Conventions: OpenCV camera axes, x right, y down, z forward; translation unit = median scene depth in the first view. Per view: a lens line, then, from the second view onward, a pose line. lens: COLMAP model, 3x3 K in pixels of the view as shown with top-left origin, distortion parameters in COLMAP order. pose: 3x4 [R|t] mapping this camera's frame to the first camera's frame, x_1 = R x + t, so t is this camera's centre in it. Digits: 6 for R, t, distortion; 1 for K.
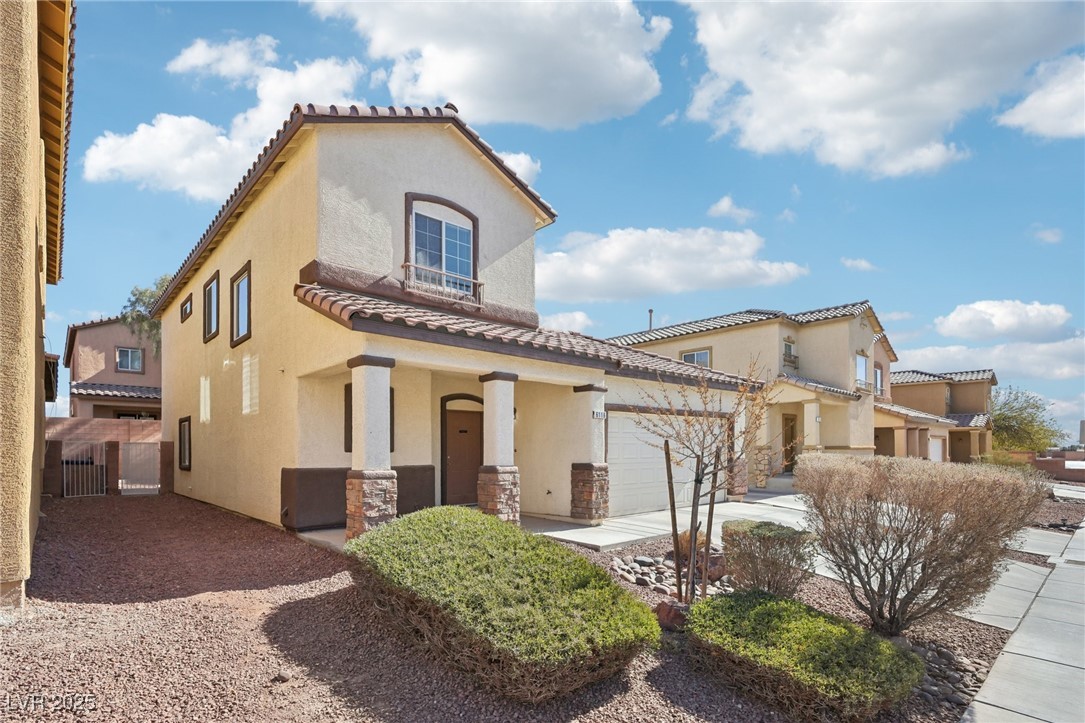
lens RADIAL K [[503.2, 0, 540.9], [0, 503.2, 453.0], [0, 0, 1]] dist [0.000171, 0.006492]
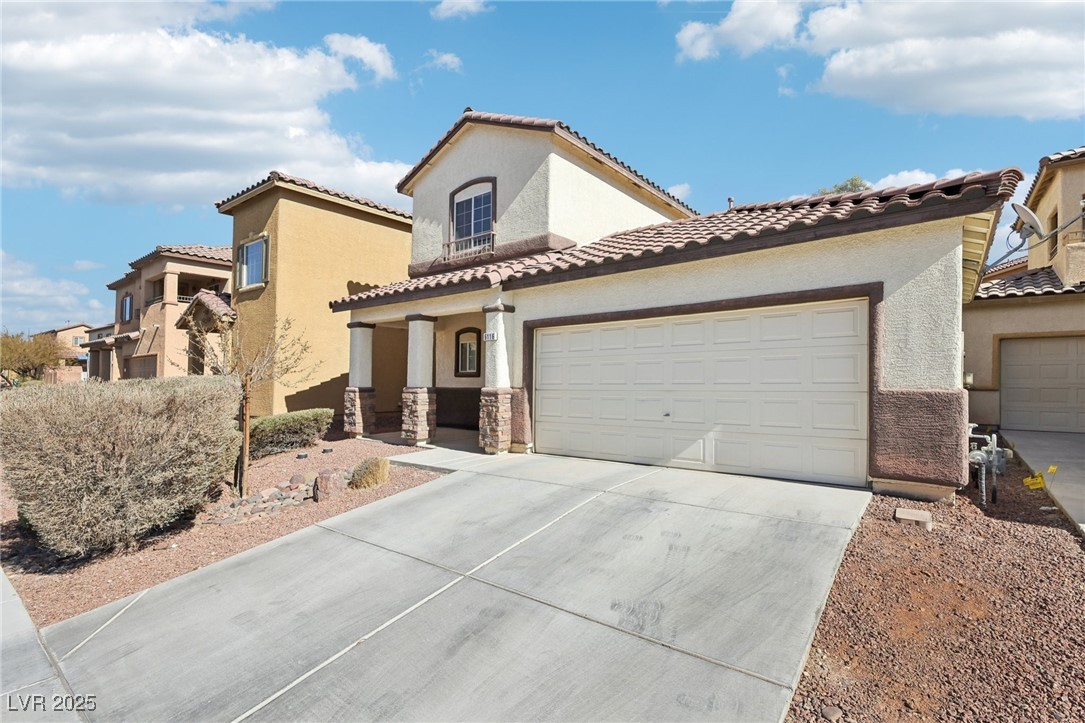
lens RADIAL K [[501.1, 0, 571.0], [0, 501.1, 362.8], [0, 0, 1]] dist [0.003018, 0.000192]
pose [[0.215975, -0.033790, -0.975814, 1.080257], [-0.001519, 0.999388, -0.034942, 0.006264], [0.976398, 0.009029, 0.215792, 0.960347]]
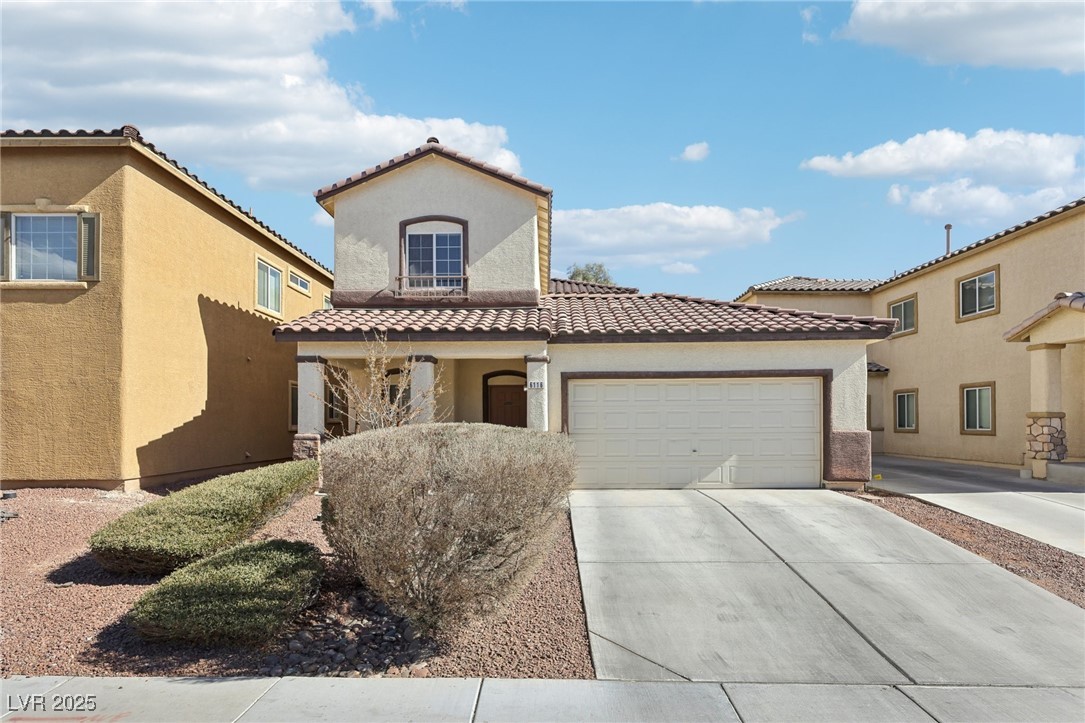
lens RADIAL K [[500.2, 0, 541.7], [0, 500.2, 423.2], [0, 0, 1]] dist [-0.002910, 0.000209]
pose [[0.754720, 0.001631, -0.656045, 0.795194], [-0.001654, 0.999998, 0.000583, 0.000685], [0.656045, 0.000645, 0.754721, 0.248278]]
